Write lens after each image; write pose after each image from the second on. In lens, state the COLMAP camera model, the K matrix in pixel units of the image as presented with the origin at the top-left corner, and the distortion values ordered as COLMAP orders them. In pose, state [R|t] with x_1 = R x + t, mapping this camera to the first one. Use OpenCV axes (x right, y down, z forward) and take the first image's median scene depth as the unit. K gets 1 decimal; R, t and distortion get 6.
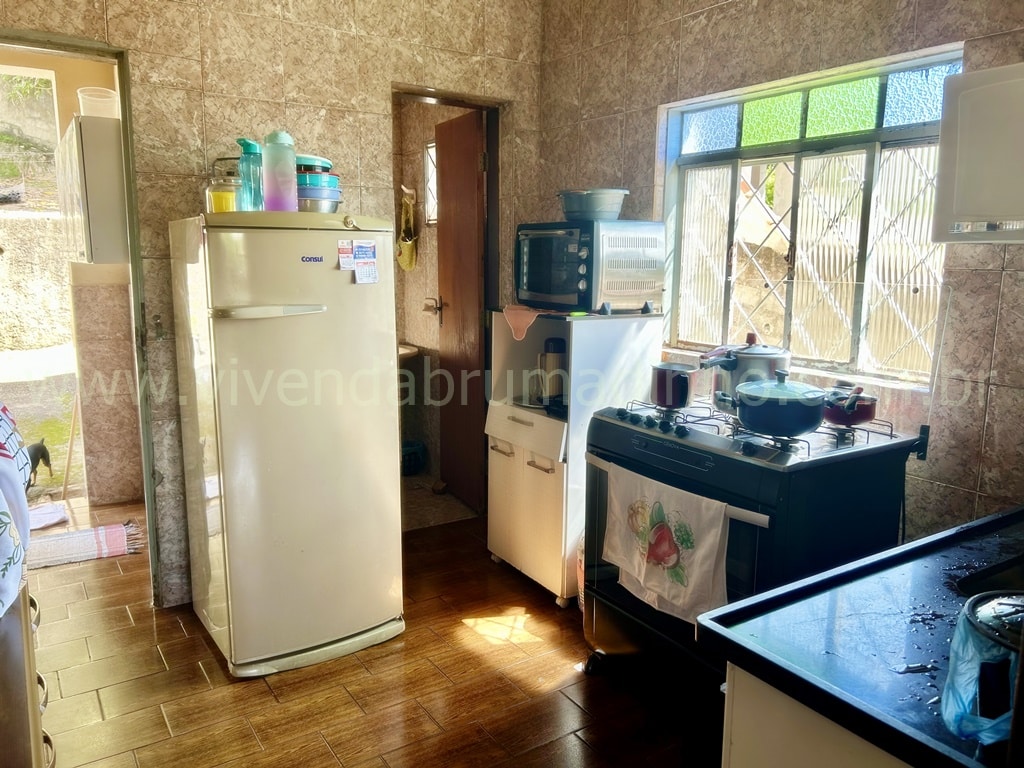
lens RADIAL K [[789.0, 0, 512.7], [0, 789.0, 383.9], [0, 0, 1]] dist [0.043256, -0.035287]
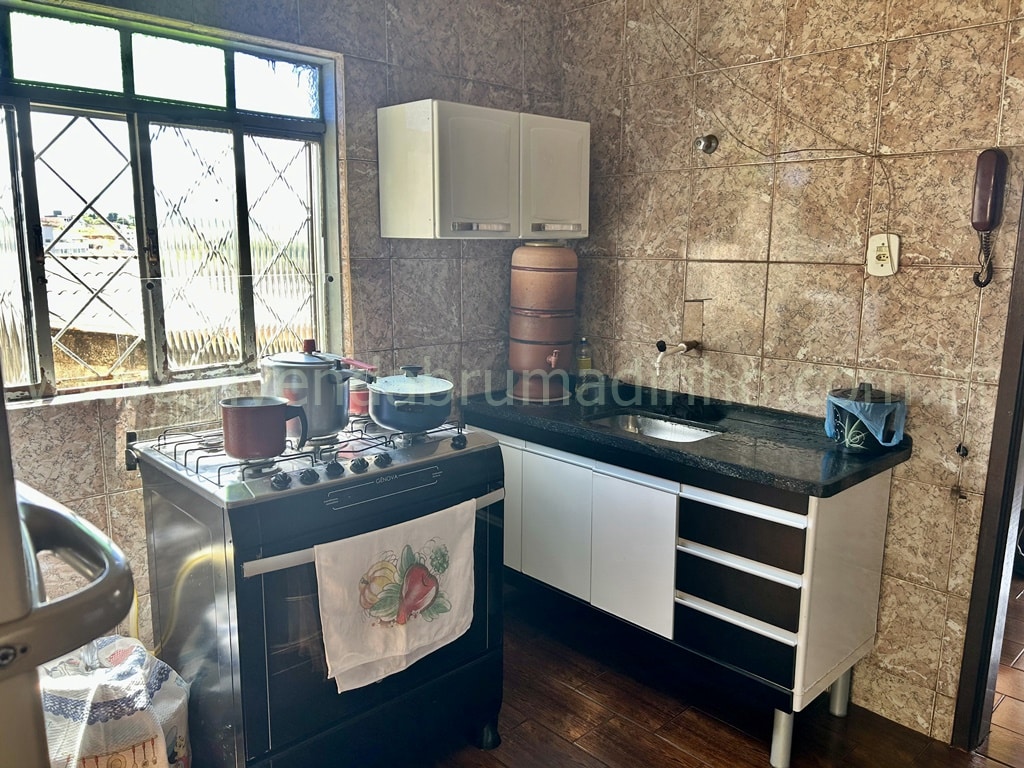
lens RADIAL K [[789.0, 0, 510.4], [0, 789.0, 382.2], [0, 0, 1]] dist [0.043256, -0.035287]
pose [[-0.190184, -0.179667, 0.965168, -0.582113], [0.151875, 0.965892, 0.209728, -0.166928], [-0.969930, 0.186472, -0.156410, 0.941930]]
